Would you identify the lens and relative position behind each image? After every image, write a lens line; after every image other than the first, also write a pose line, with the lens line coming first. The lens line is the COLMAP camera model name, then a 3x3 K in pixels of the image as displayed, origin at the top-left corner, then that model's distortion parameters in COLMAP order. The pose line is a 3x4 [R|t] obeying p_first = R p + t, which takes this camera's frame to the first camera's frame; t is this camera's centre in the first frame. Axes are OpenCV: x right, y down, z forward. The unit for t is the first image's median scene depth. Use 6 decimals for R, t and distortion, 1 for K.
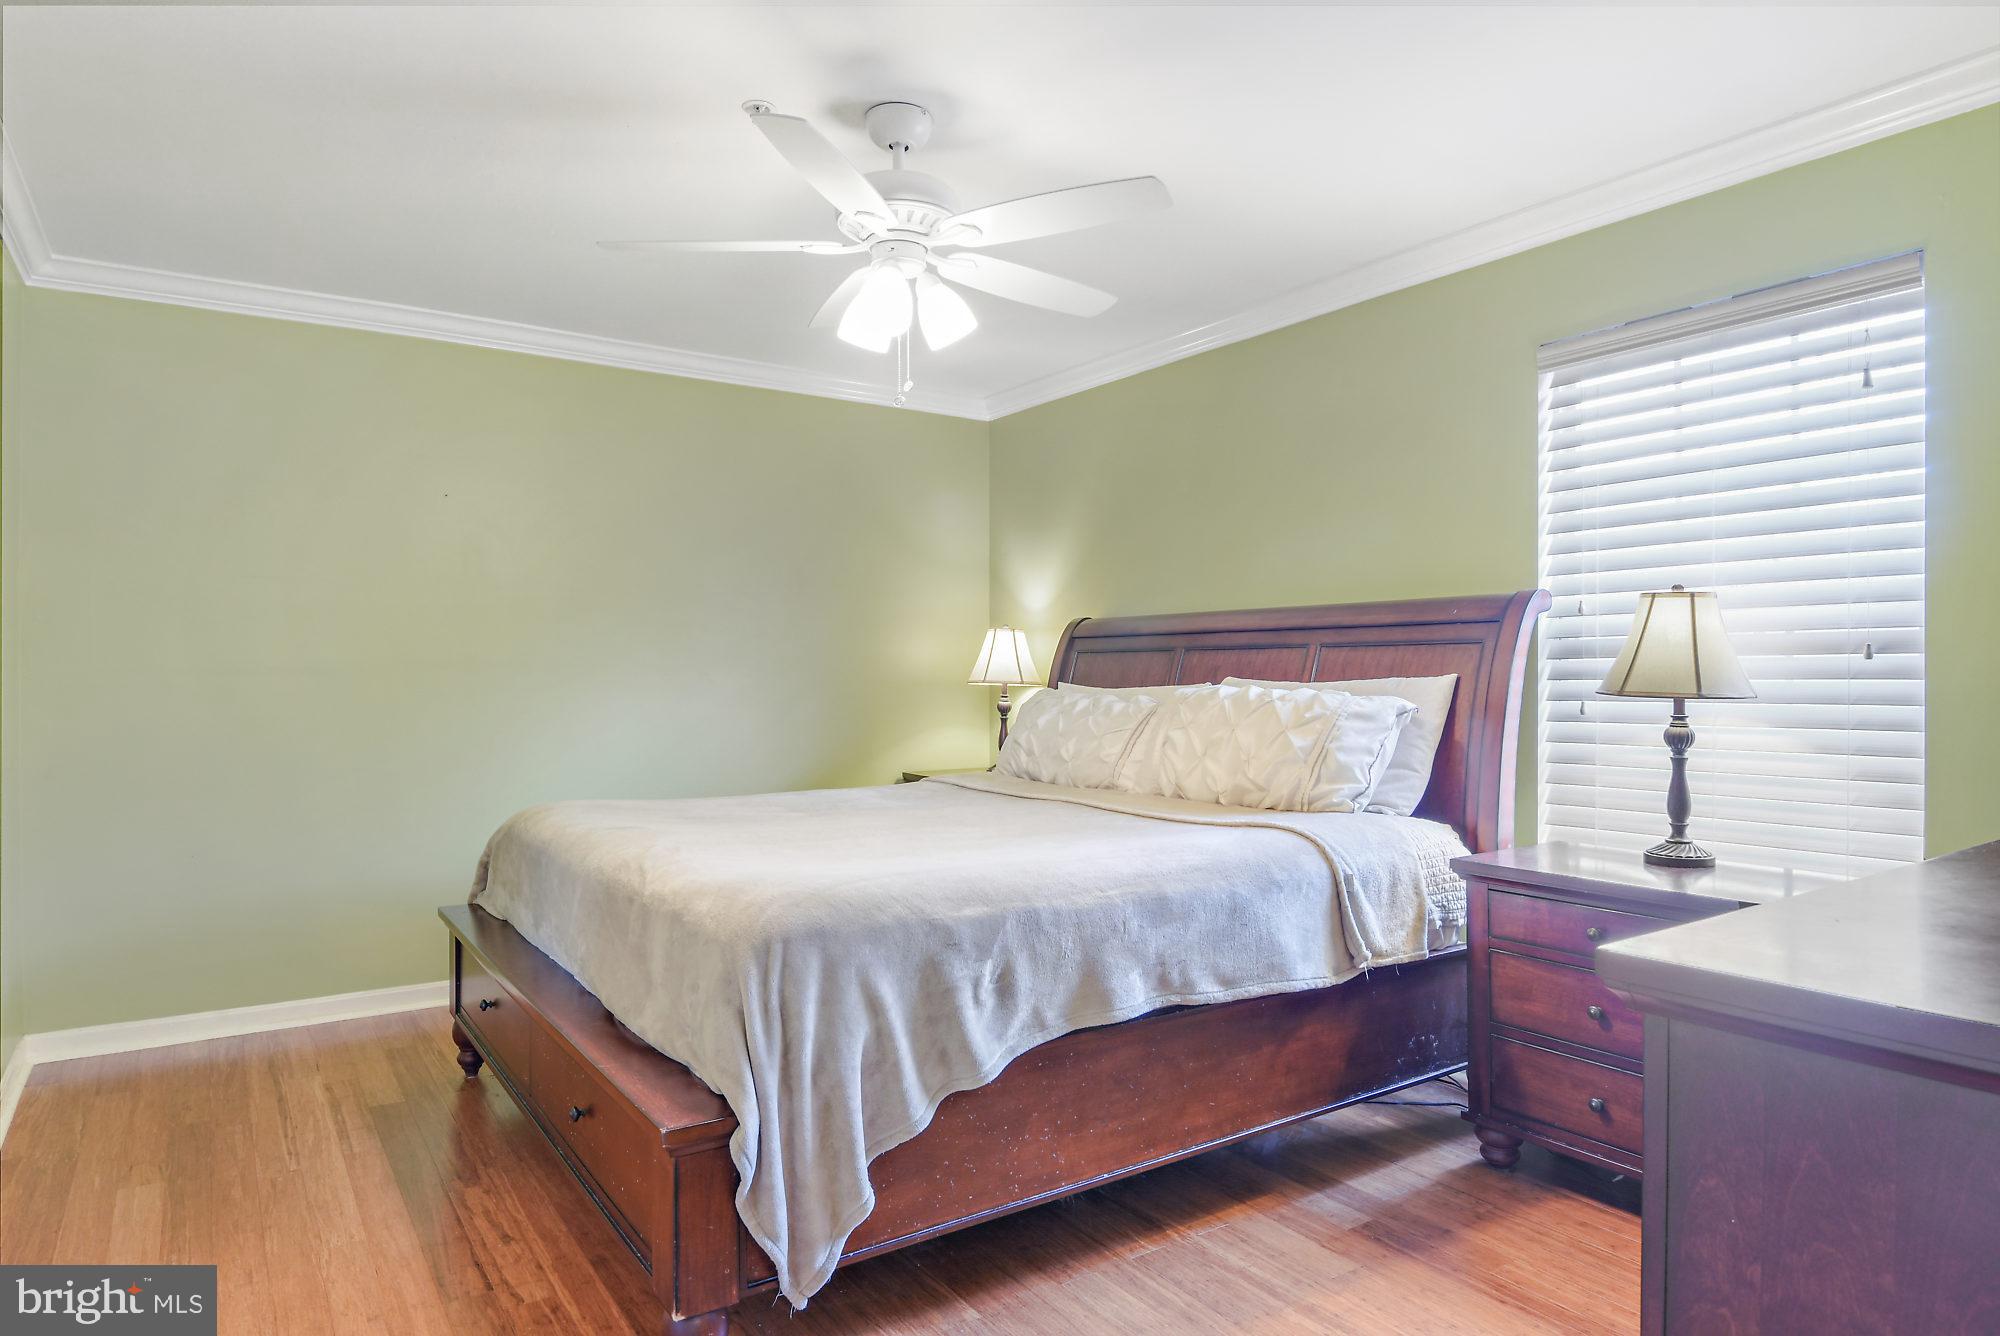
lens RADIAL K [[1185.9, 0, 1000.0], [0, 1185.9, 668.0], [0, 0, 1]] dist [-0.000630, -0.000036]
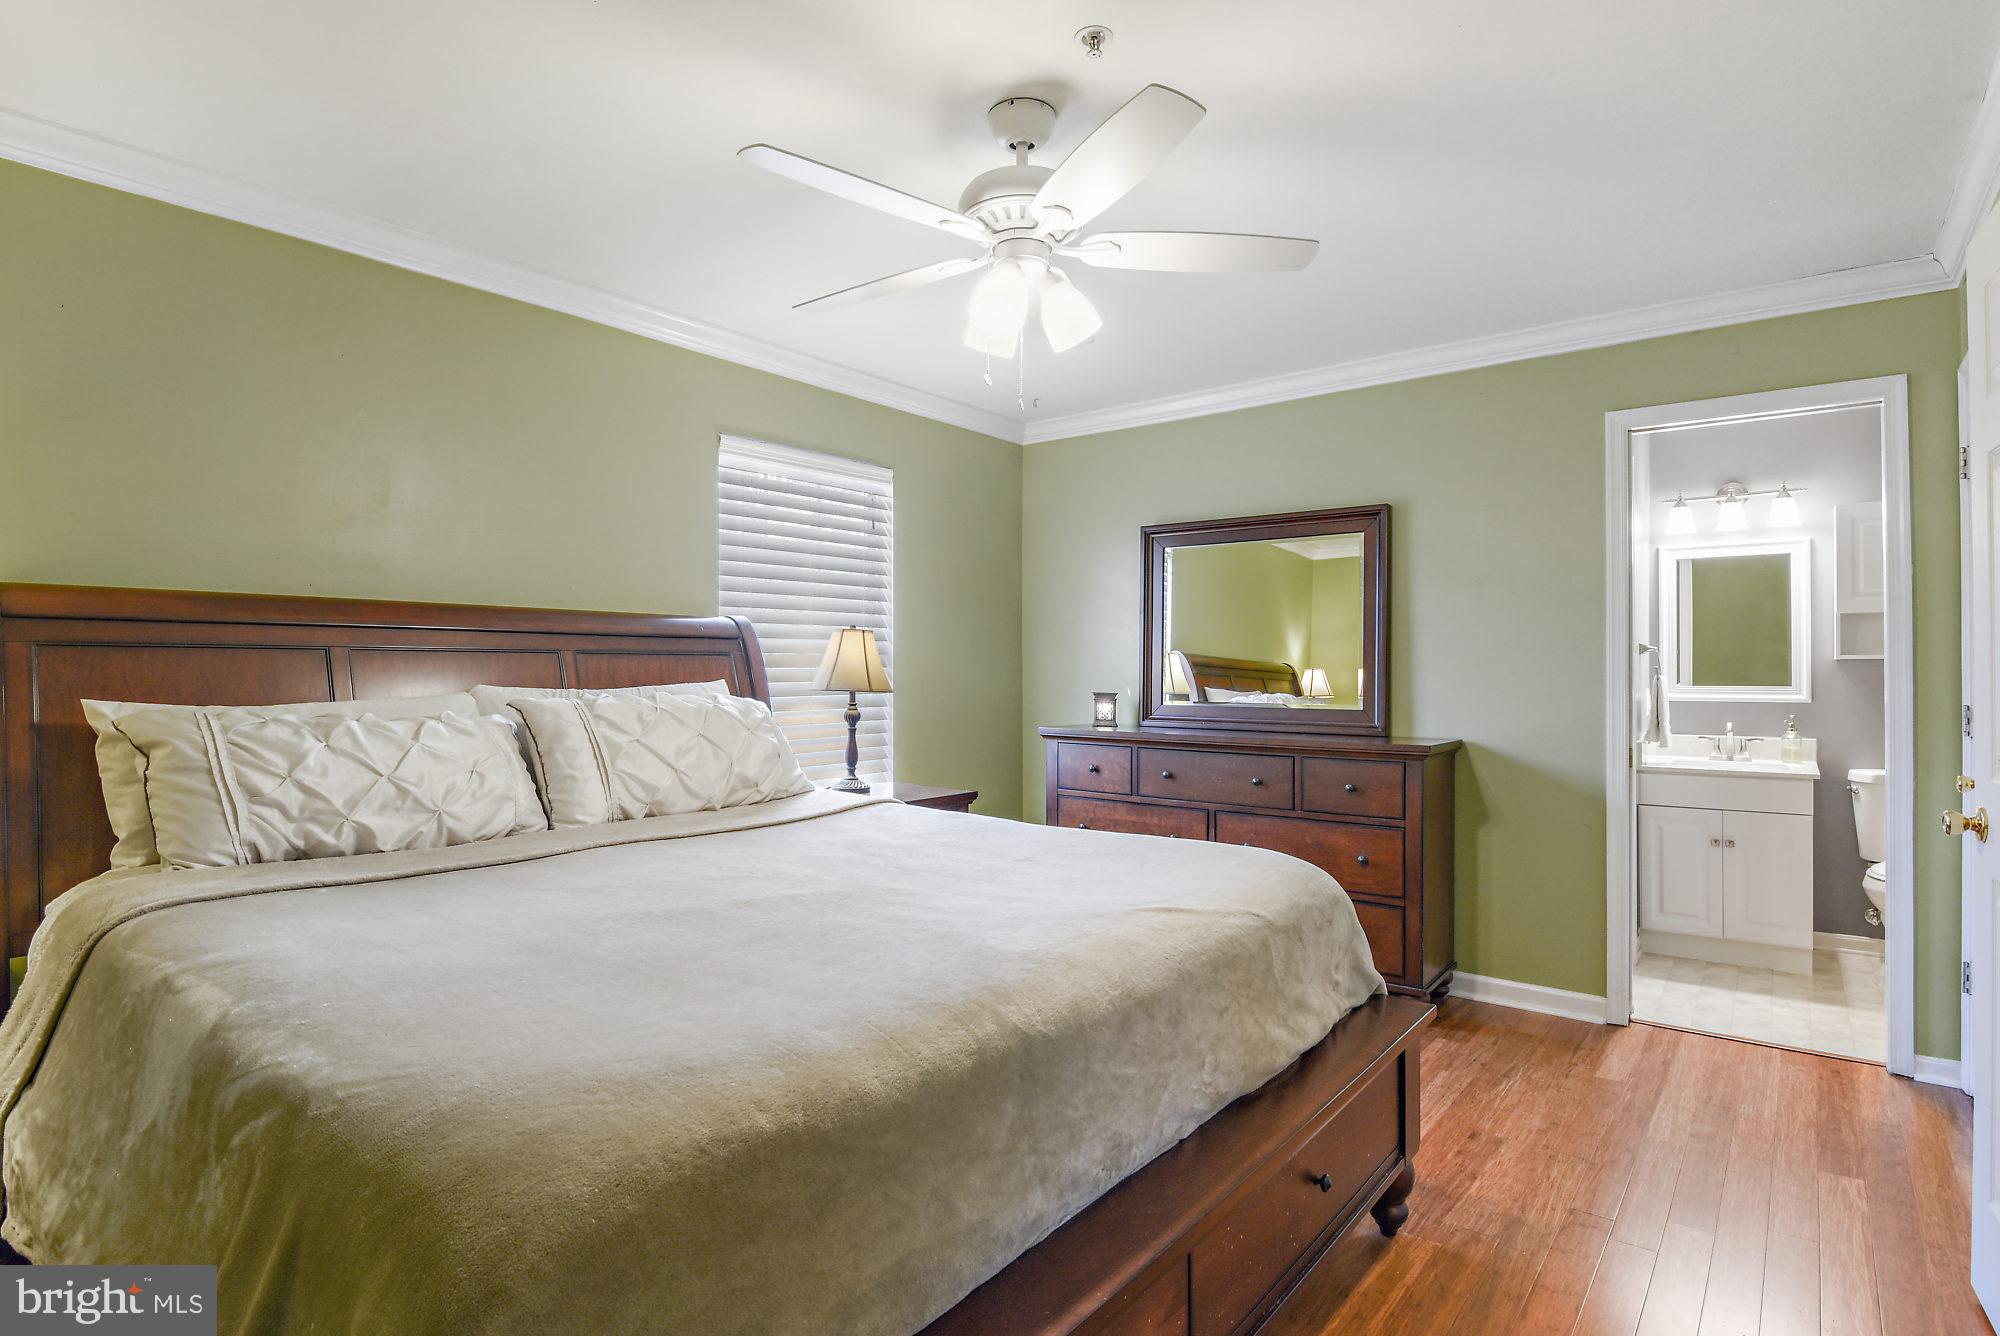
lens RADIAL K [[997.4, 0, 1000.0], [0, 997.4, 668.0], [0, 0, 1]] dist [-0.043501, -0.019080]
pose [[-0.288305, 0.012959, 0.957451, -0.812045], [0.006492, 0.999912, -0.011579, 0.008543], [-0.957517, 0.002877, -0.288364, 1.187857]]
